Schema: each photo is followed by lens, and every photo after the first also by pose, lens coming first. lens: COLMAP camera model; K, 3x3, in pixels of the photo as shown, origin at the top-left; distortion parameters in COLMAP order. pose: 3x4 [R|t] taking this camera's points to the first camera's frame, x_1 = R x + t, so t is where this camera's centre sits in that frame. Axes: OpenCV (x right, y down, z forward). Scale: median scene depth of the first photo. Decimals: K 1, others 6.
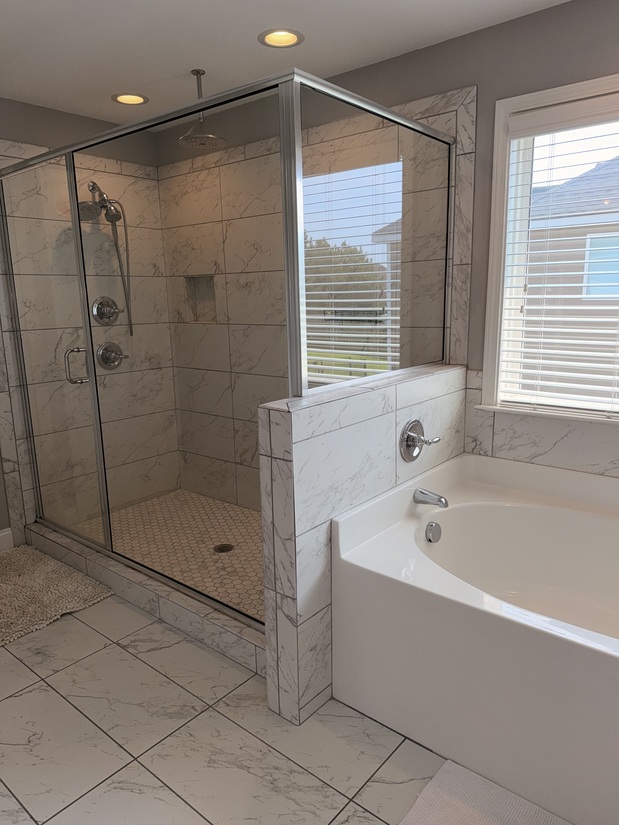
lens RADIAL K [[578.4, 0, 308.8], [0, 578.4, 415.9], [0, 0, 1]] dist [0.038893, -0.049212]
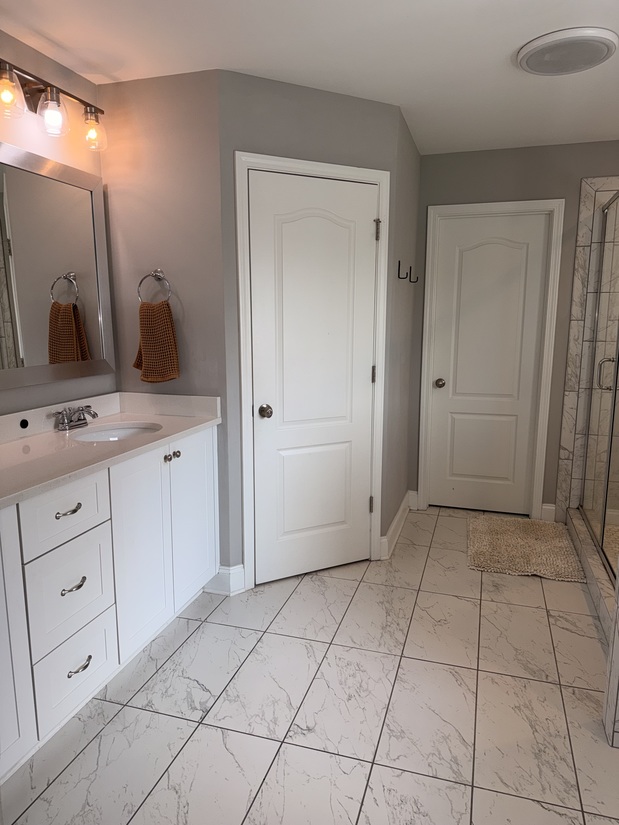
lens RADIAL K [[578.4, 0, 304.5], [0, 578.4, 415.0], [0, 0, 1]] dist [0.038893, -0.049212]
pose [[0.377728, 0.172254, -0.909753, 0.429700], [-0.198650, 0.974740, 0.102079, -0.008056], [0.904356, 0.142164, 0.402405, 0.042442]]
